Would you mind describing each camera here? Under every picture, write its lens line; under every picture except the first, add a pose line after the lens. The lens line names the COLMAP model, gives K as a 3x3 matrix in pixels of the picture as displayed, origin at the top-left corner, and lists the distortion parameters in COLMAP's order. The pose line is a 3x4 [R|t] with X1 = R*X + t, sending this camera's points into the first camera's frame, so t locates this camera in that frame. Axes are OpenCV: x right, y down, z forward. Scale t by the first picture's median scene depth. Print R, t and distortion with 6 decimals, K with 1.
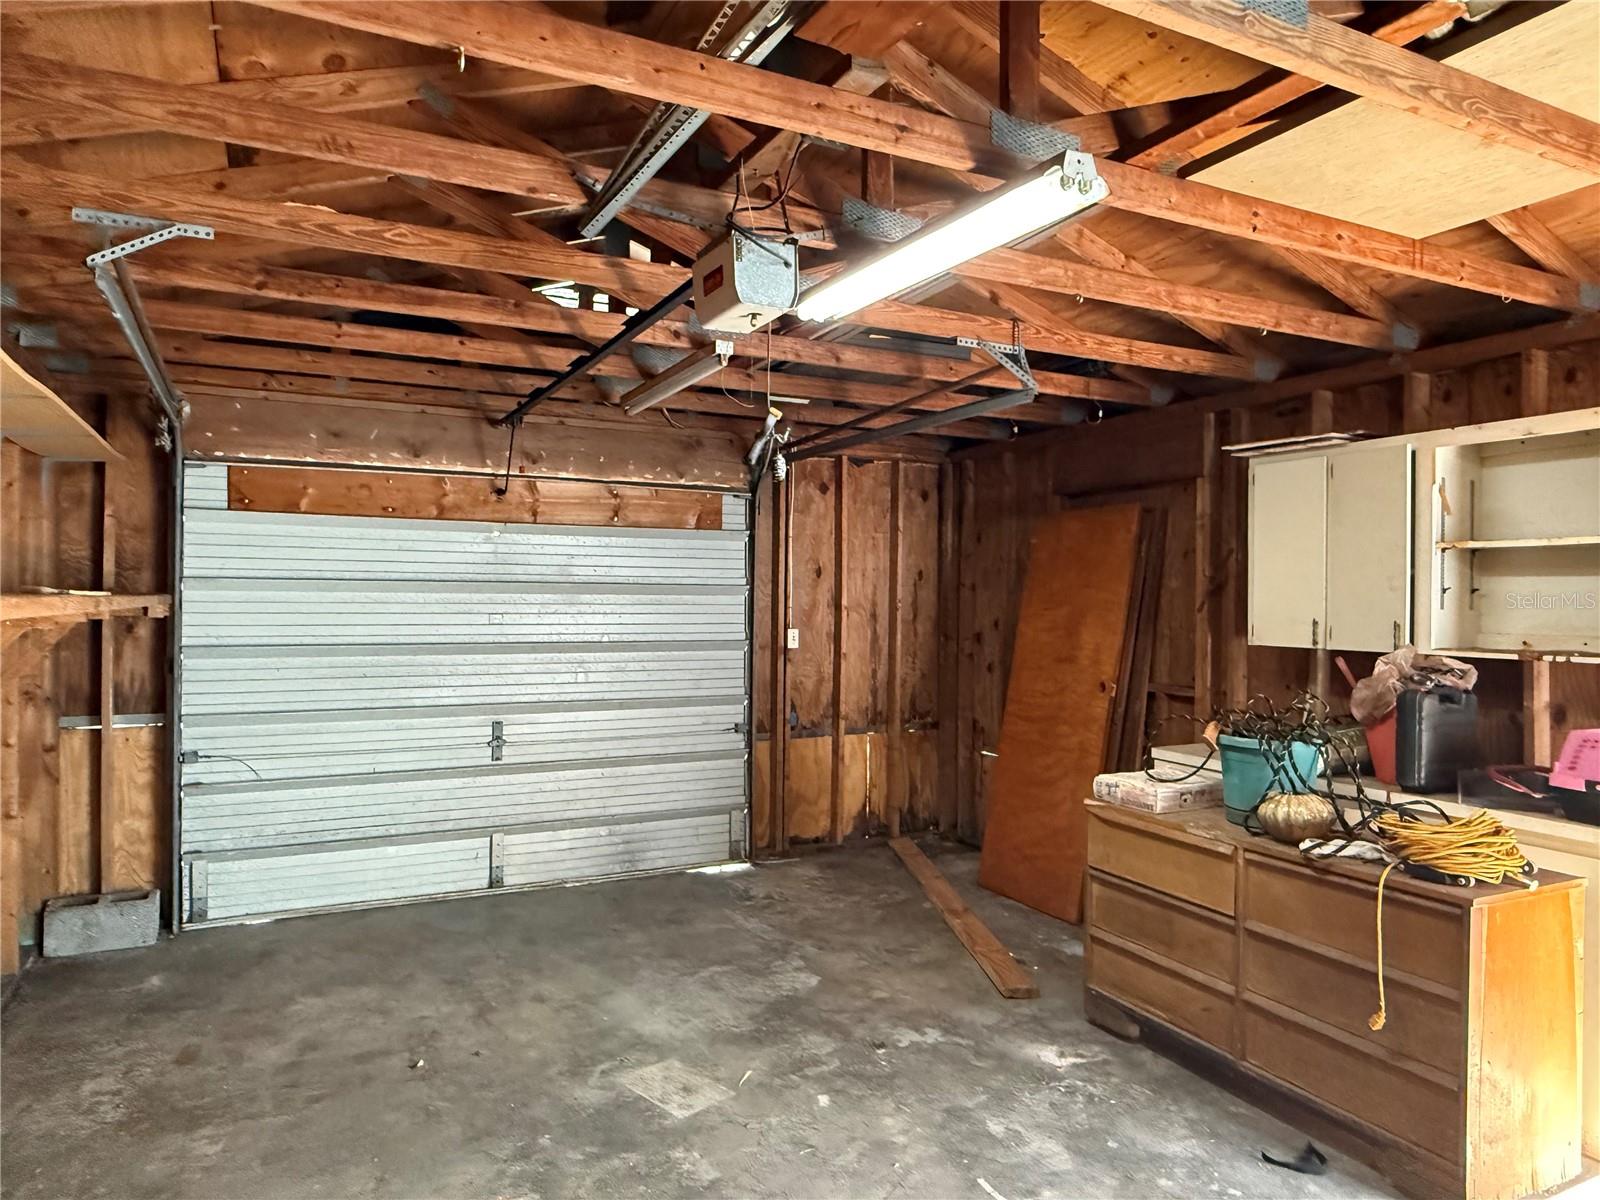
lens RADIAL K [[1020.7, 0, 800.0], [0, 1020.7, 603.7], [0, 0, 1]] dist [0.001569, 0.000472]
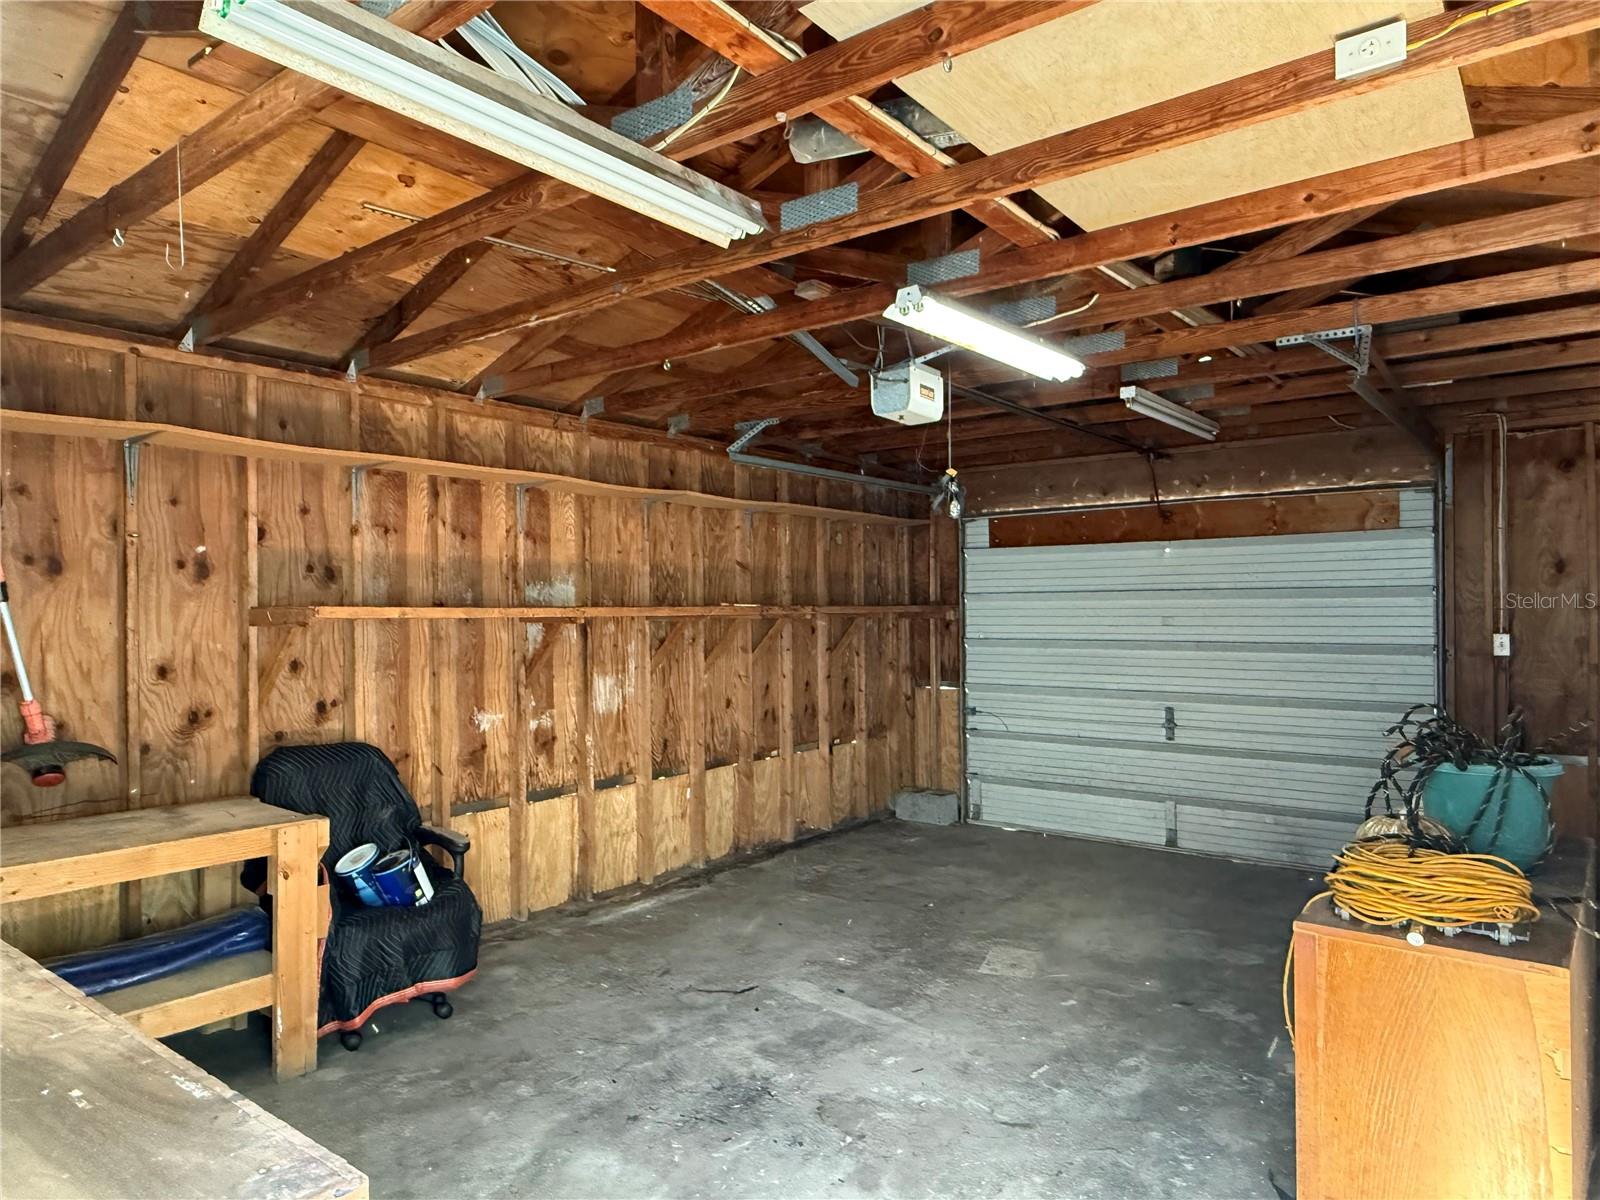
lens RADIAL K [[1020.7, 0, 812.7], [0, 1020.7, 603.1], [0, 0, 1]] dist [0.001569, 0.000472]
pose [[0.437448, -0.016970, -0.899083, 0.702943], [0.007226, 0.999856, -0.015356, 0.010502], [0.899215, 0.000220, 0.437508, 0.119570]]
